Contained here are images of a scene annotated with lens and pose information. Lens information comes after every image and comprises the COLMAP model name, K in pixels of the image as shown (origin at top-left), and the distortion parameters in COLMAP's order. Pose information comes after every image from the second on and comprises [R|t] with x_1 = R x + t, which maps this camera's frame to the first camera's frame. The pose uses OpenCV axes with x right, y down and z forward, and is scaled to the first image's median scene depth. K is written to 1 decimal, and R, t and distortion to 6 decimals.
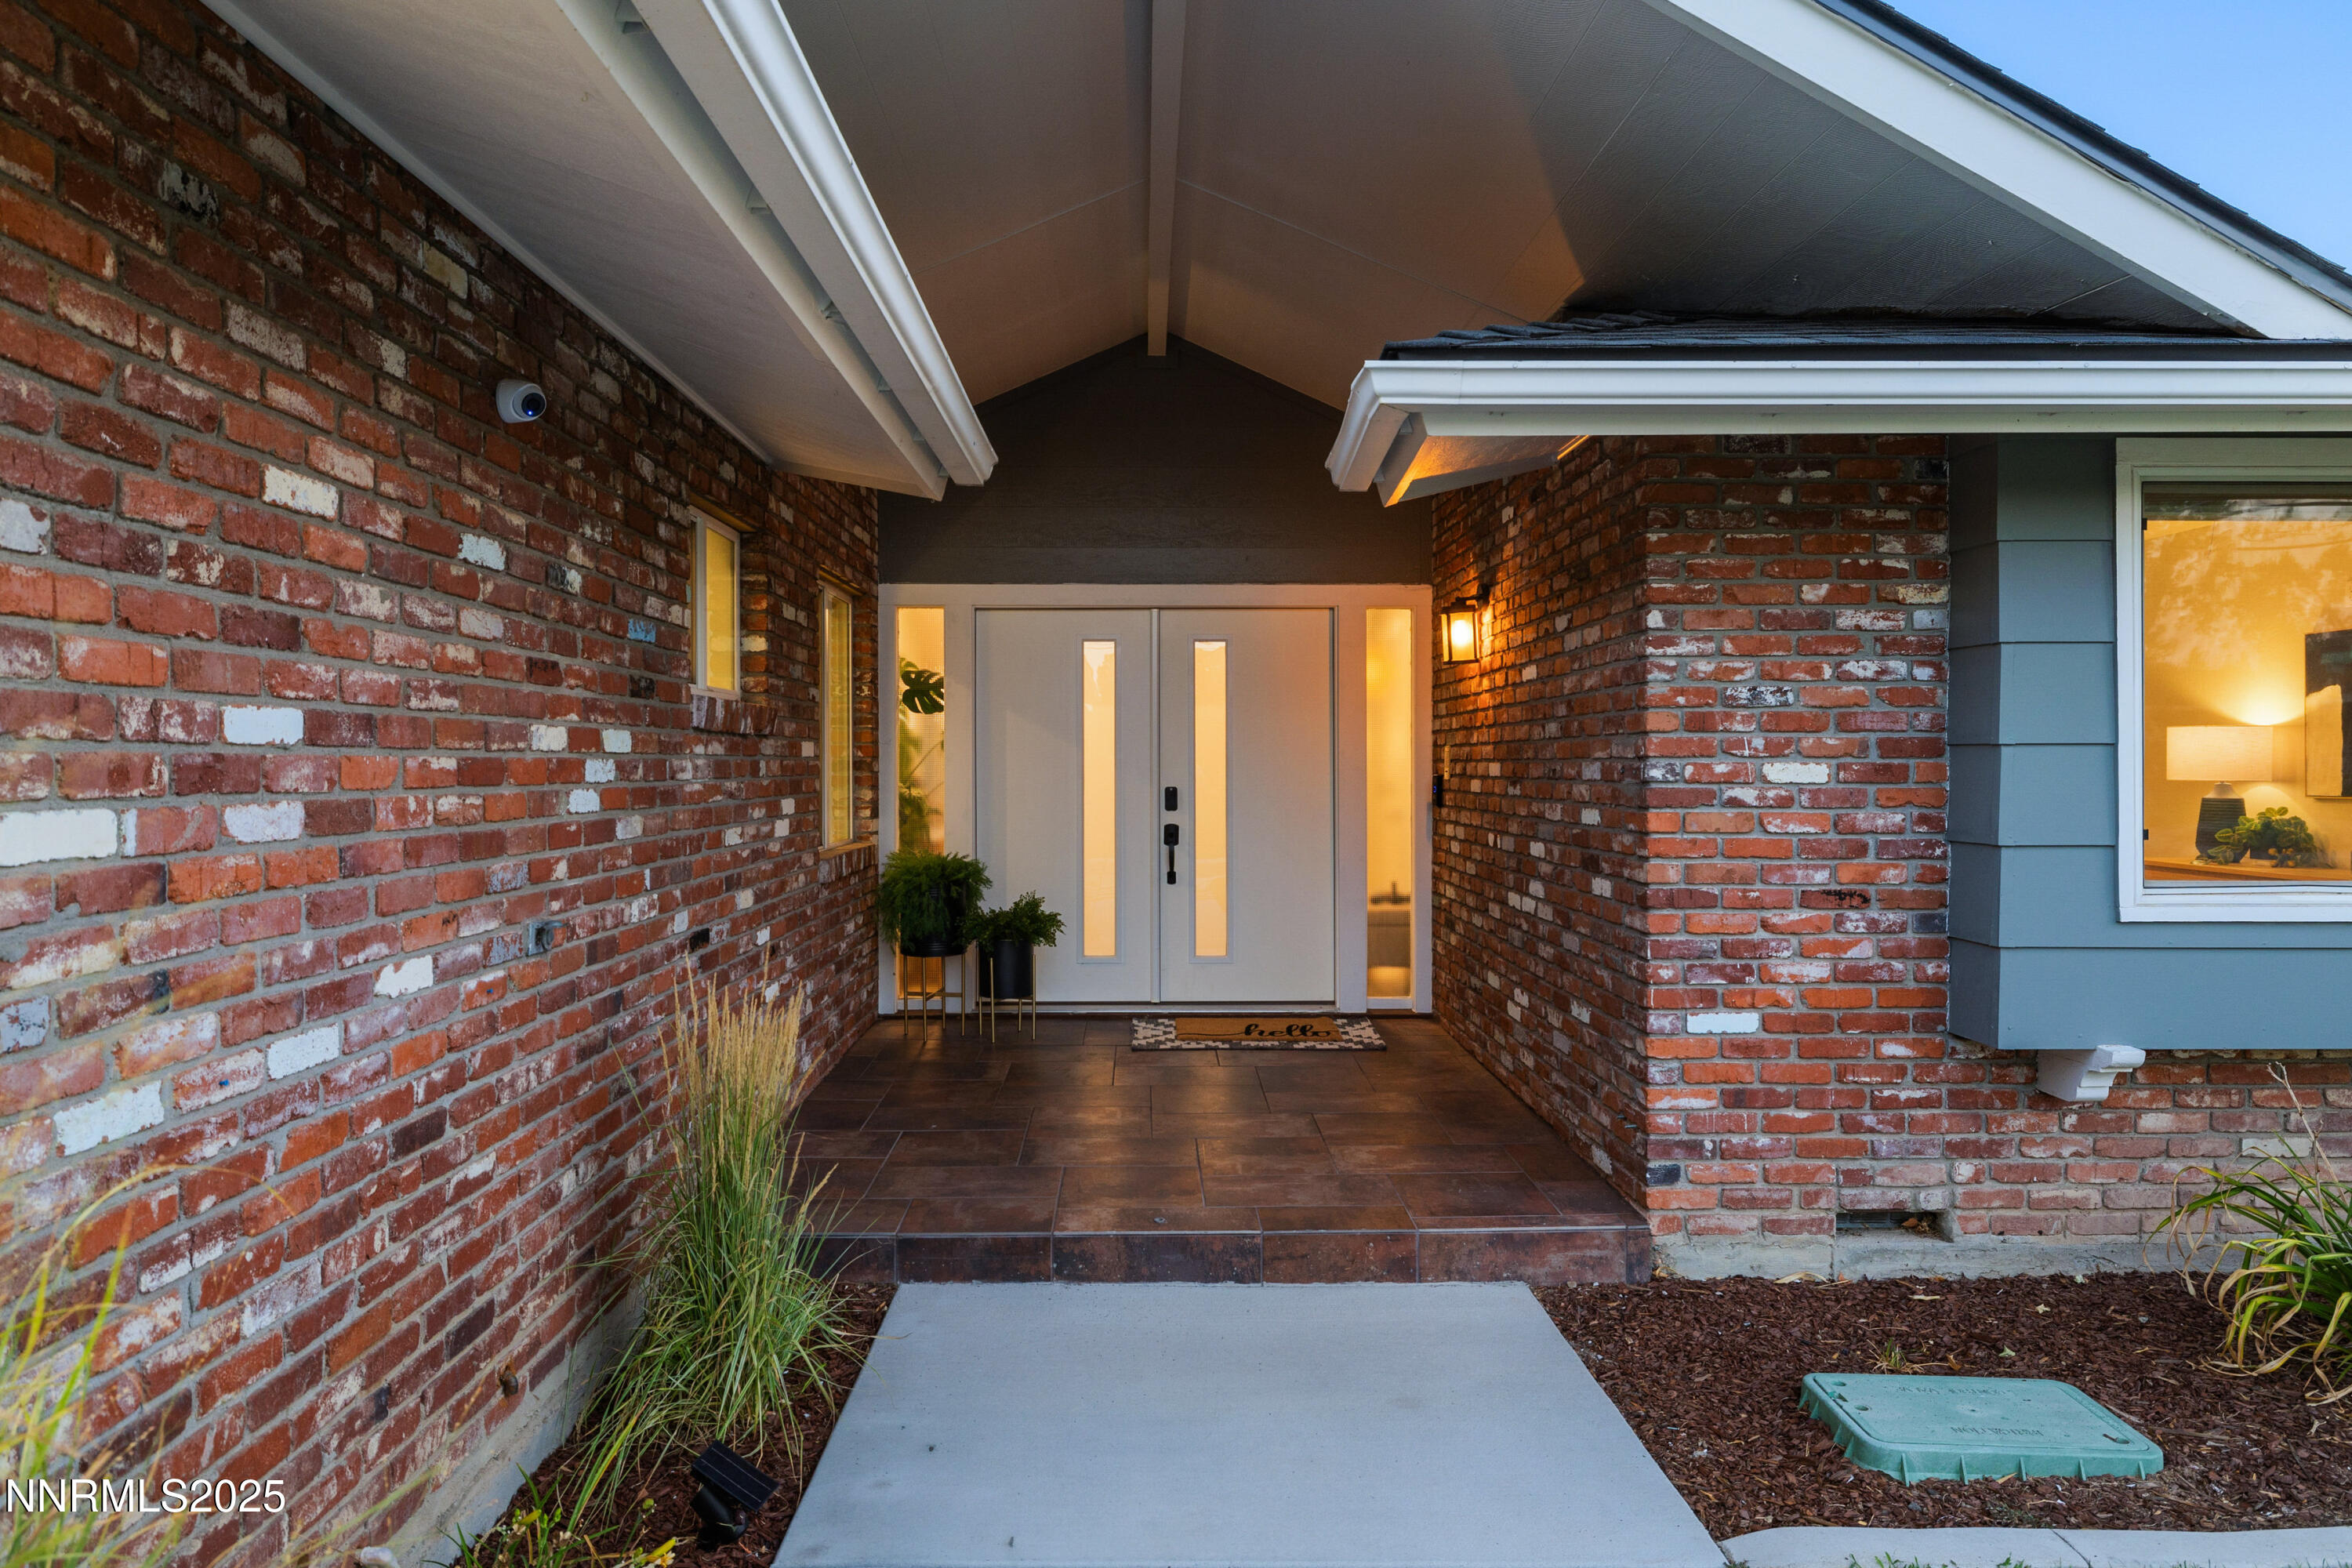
lens RADIAL K [[1643.1, 0, 1176.0], [0, 1643.1, 784.0], [0, 0, 1]] dist [-0.040025, 0.001740]
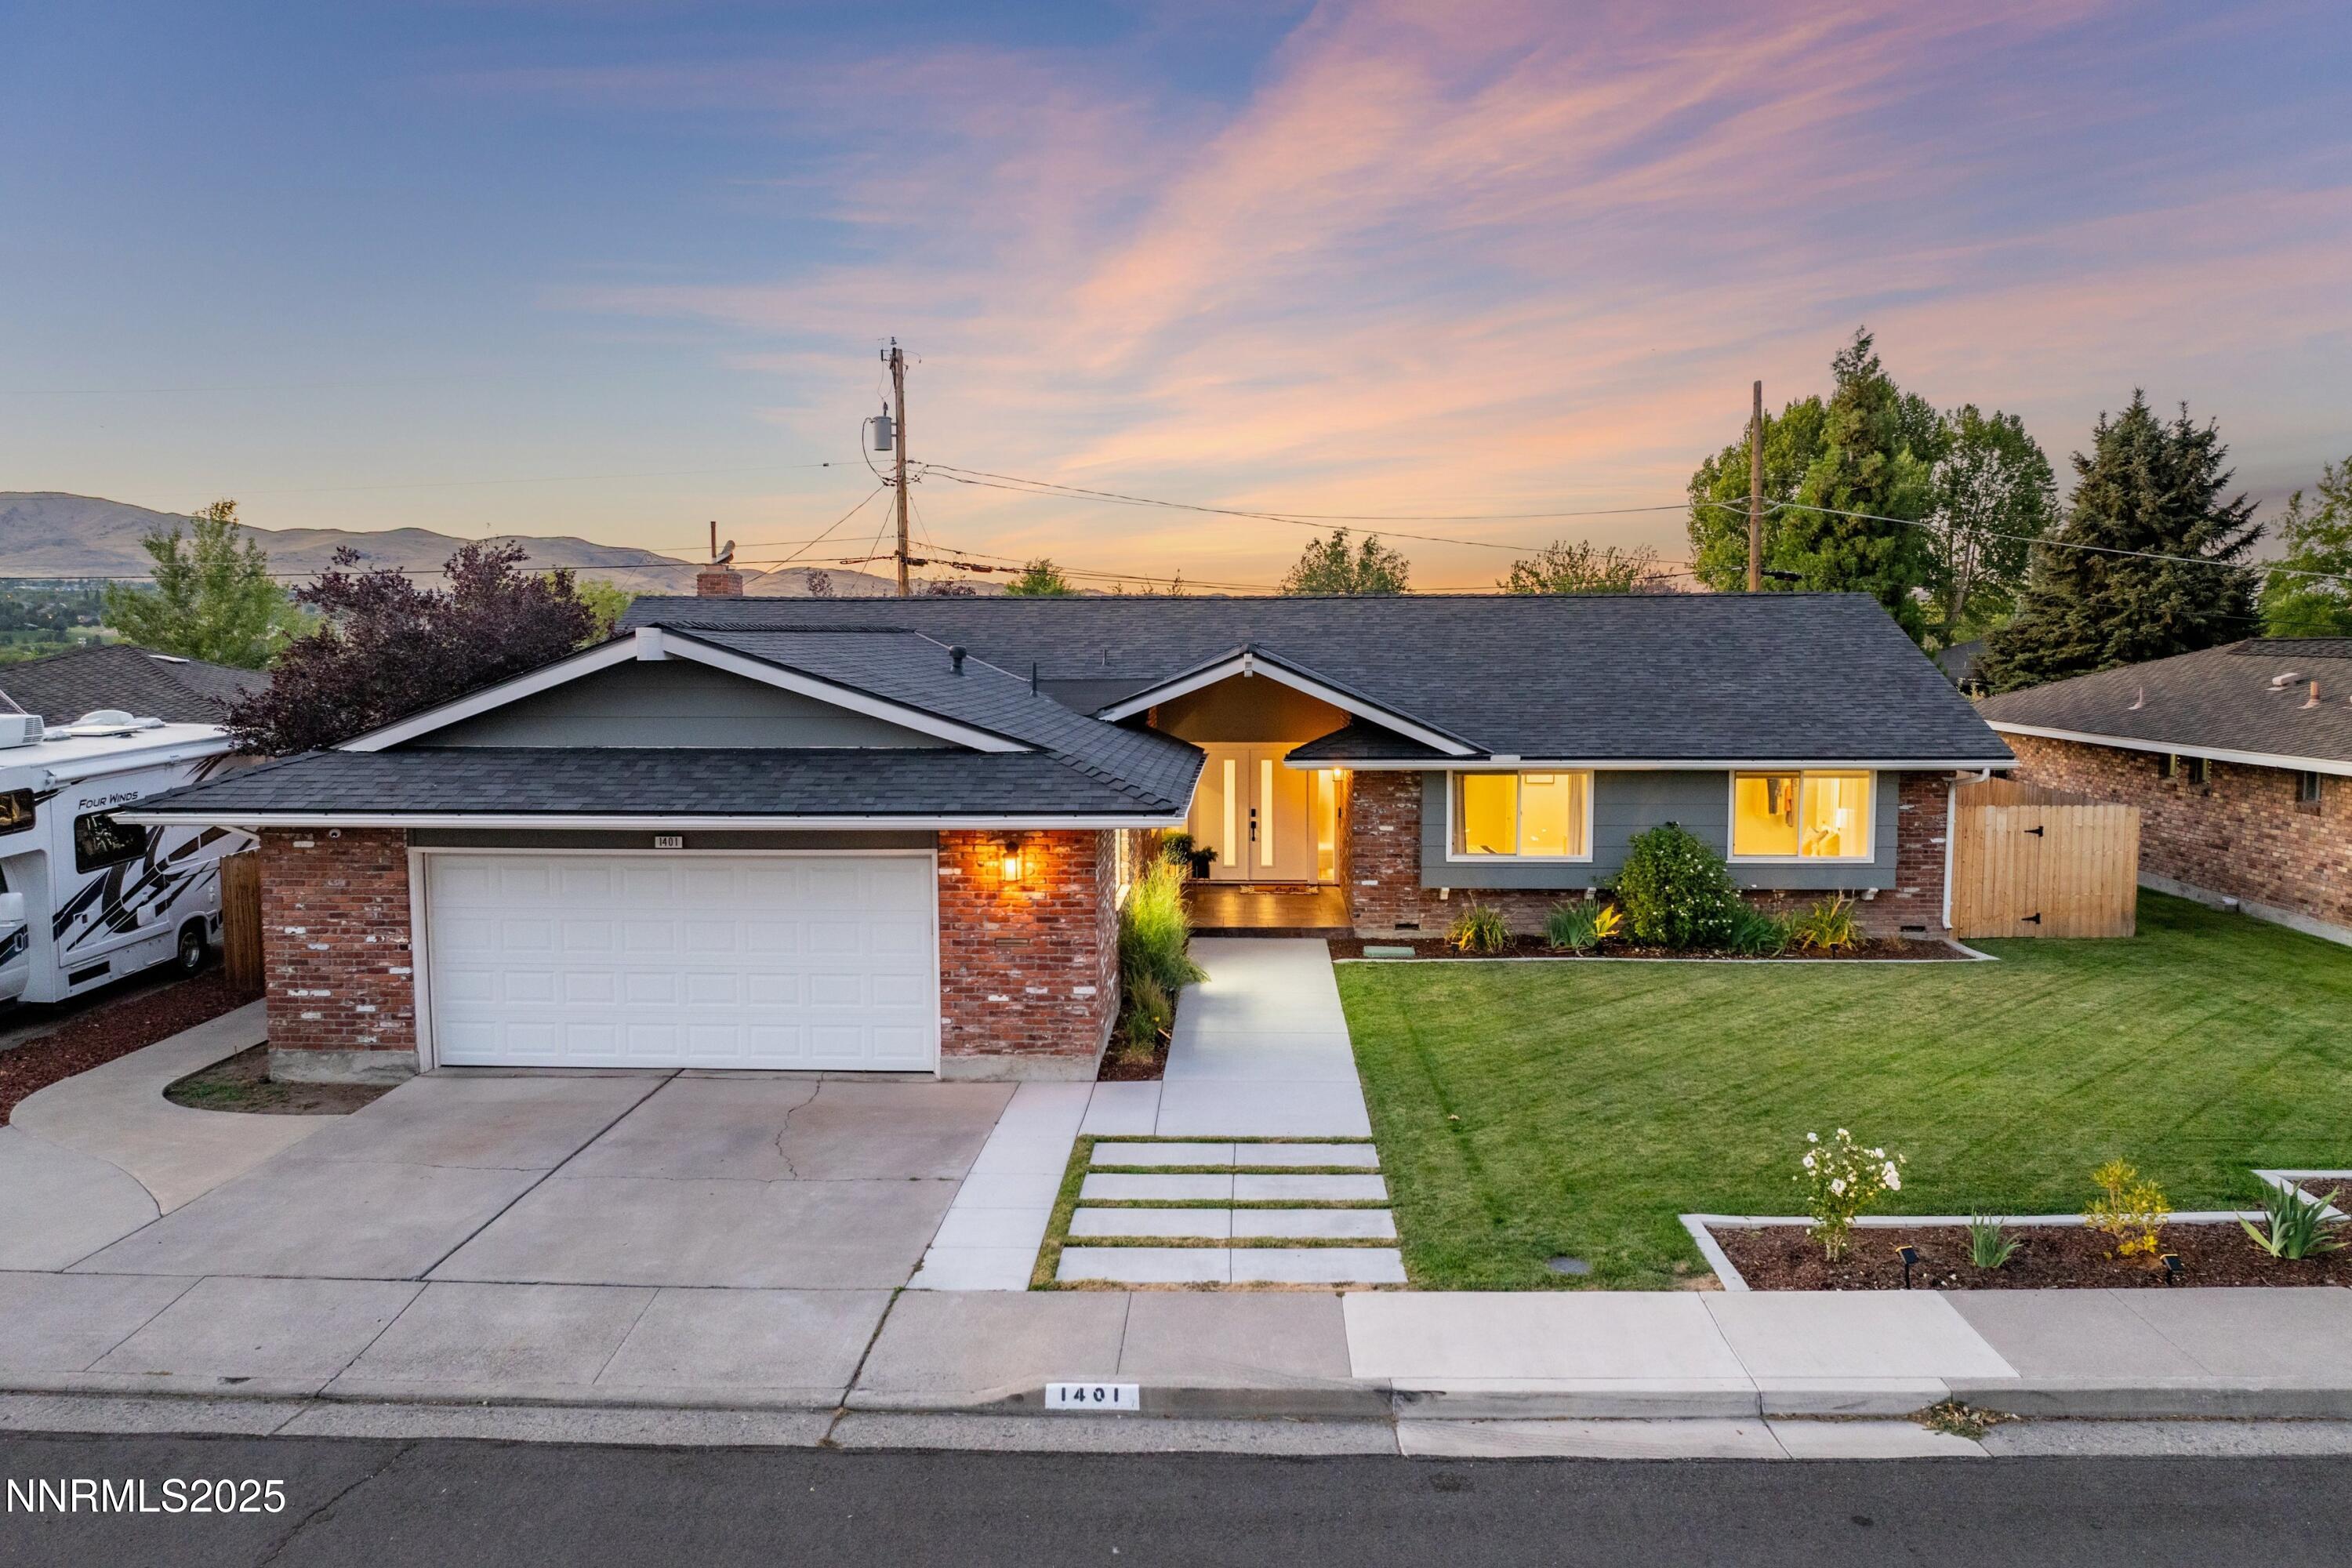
lens RADIAL K [[1643.1, 0, 1176.0], [0, 1643.1, 784.0], [0, 0, 1]] dist [-0.040025, 0.001740]
pose [[0.997871, 0.003313, -0.065138, 0.064766], [0.000800, 0.998012, 0.063012, -0.293202], [0.065218, -0.062930, 0.995885, -2.512224]]
